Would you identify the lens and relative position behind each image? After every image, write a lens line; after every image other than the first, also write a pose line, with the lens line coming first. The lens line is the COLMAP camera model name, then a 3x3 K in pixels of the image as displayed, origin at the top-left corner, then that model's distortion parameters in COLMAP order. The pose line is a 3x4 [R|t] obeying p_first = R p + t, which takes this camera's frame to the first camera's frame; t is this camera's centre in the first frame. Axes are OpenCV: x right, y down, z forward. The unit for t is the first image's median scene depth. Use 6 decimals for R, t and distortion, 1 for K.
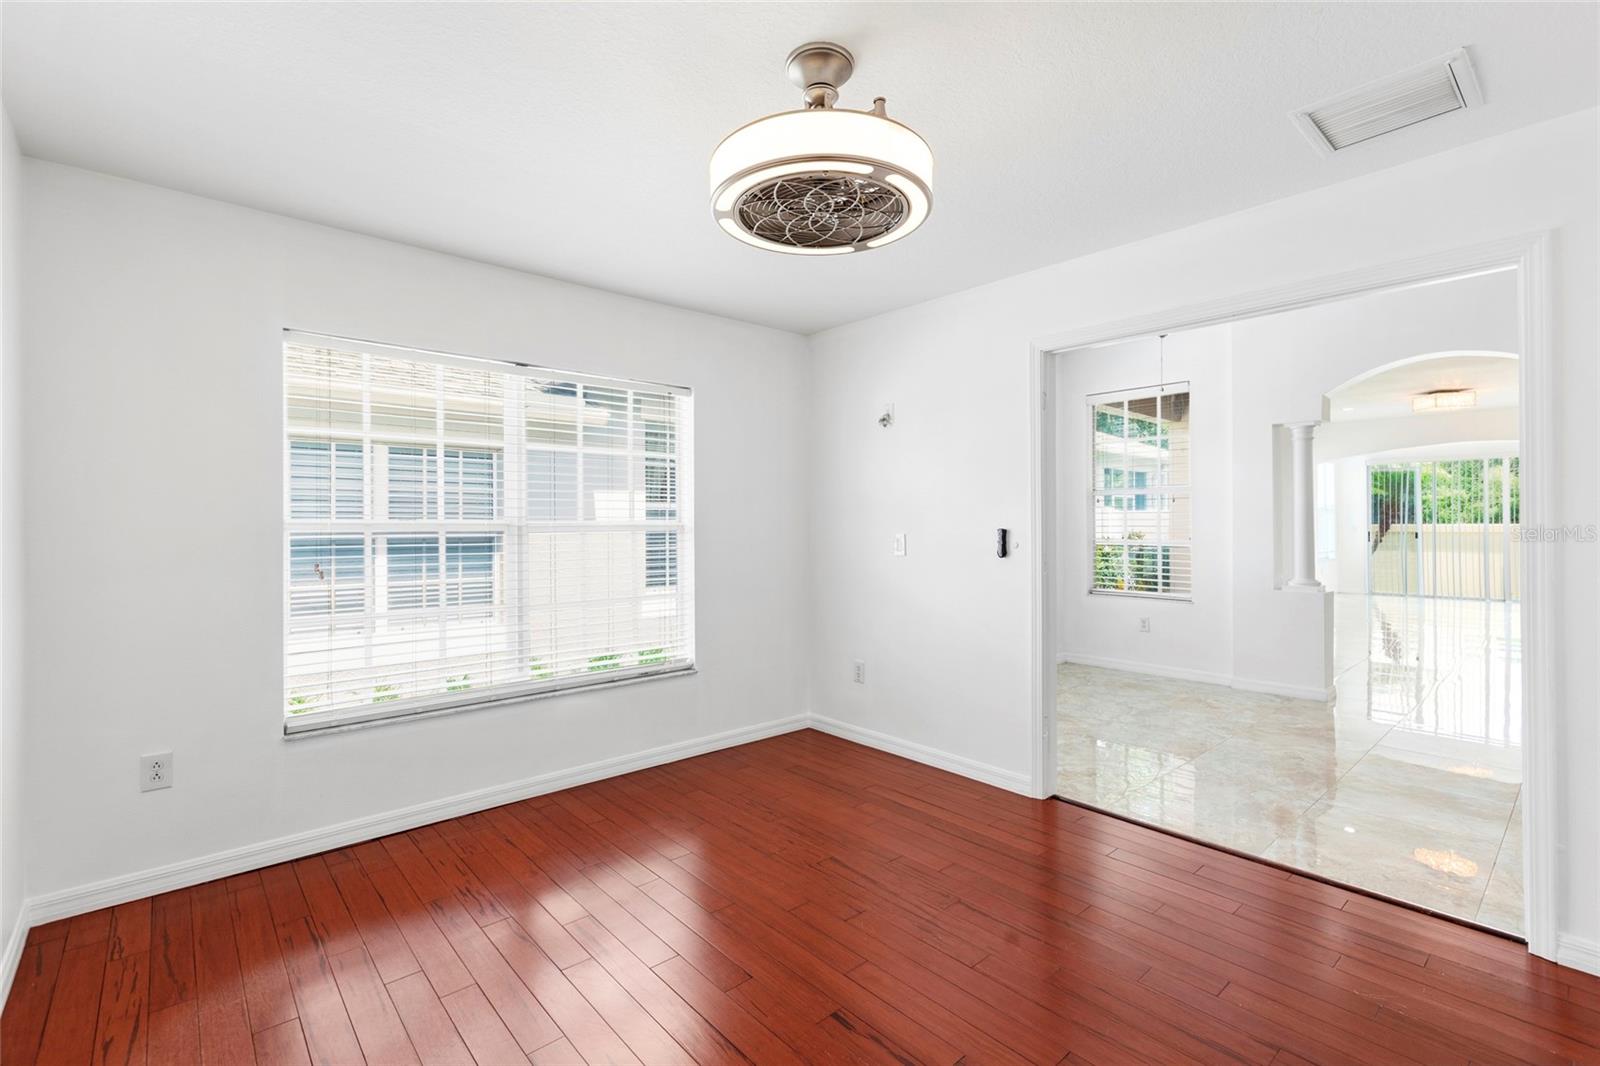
lens RADIAL K [[721.2, 0, 790.7], [0, 721.2, 533.2], [0, 0, 1]] dist [0.005040, -0.001659]
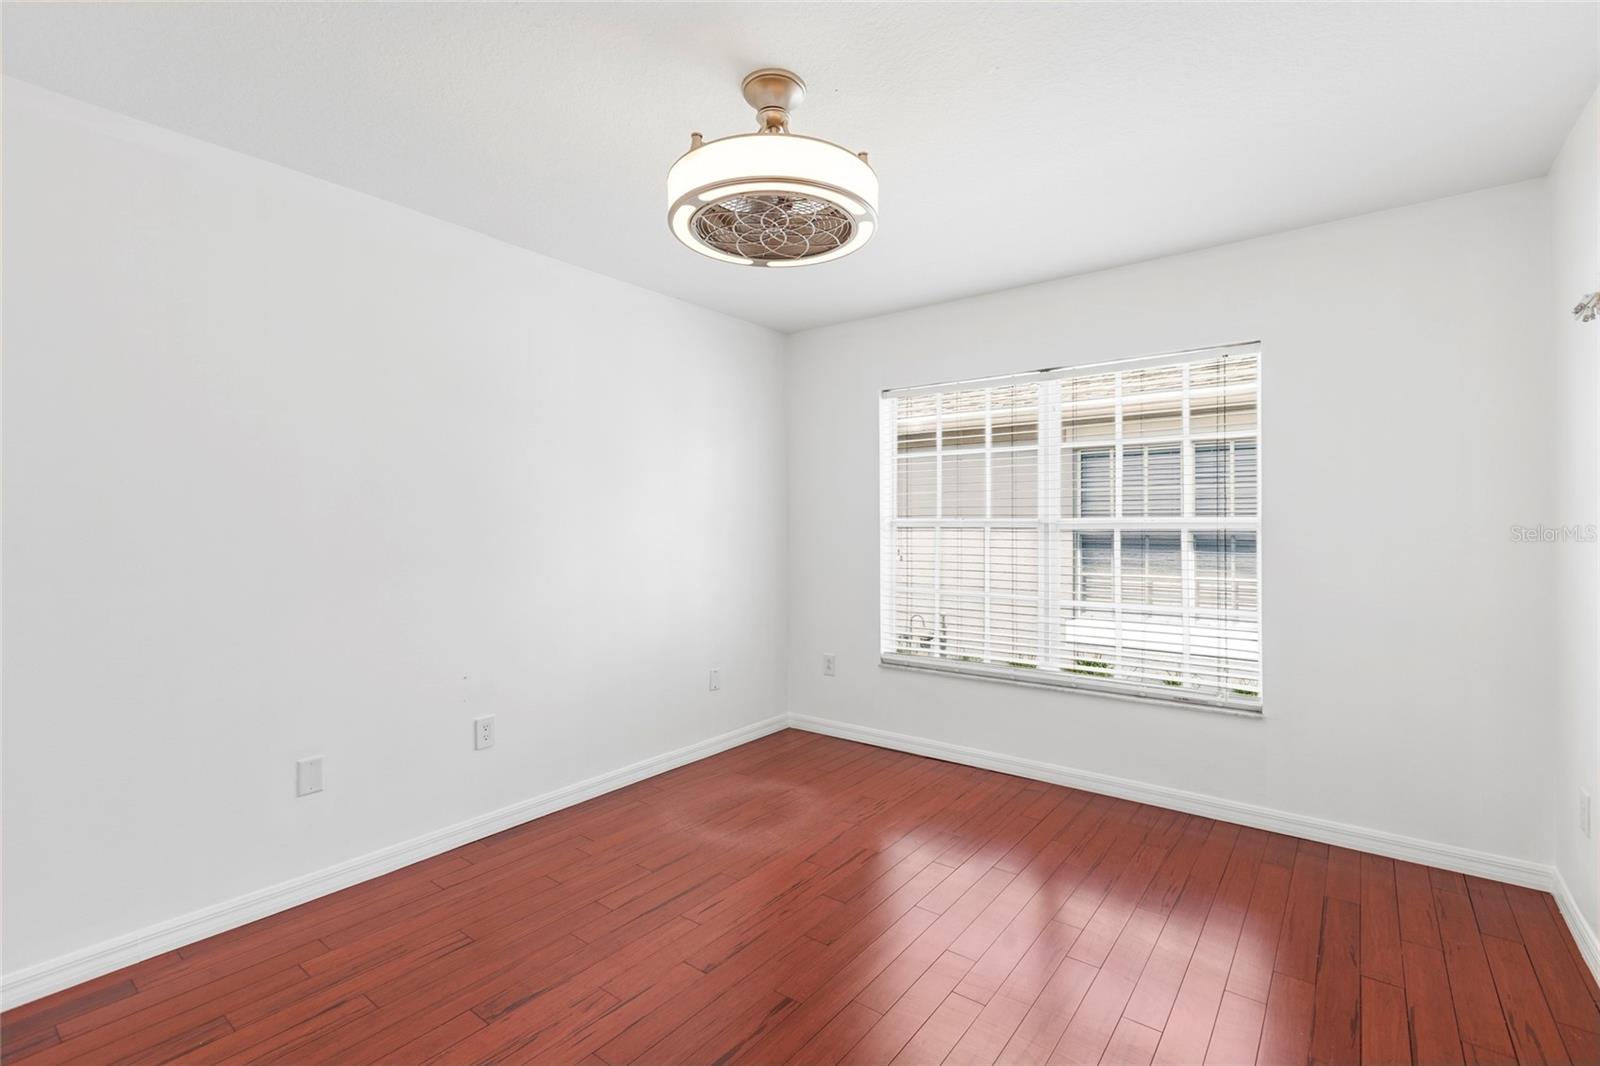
lens RADIAL K [[721.2, 0, 821.1], [0, 721.2, 530.4], [0, 0, 1]] dist [0.005040, -0.001659]
pose [[0.204000, 0.011505, -0.978903, 0.523867], [-0.010612, 0.999898, 0.009540, -0.005390], [0.978913, 0.008442, 0.204101, 0.407382]]
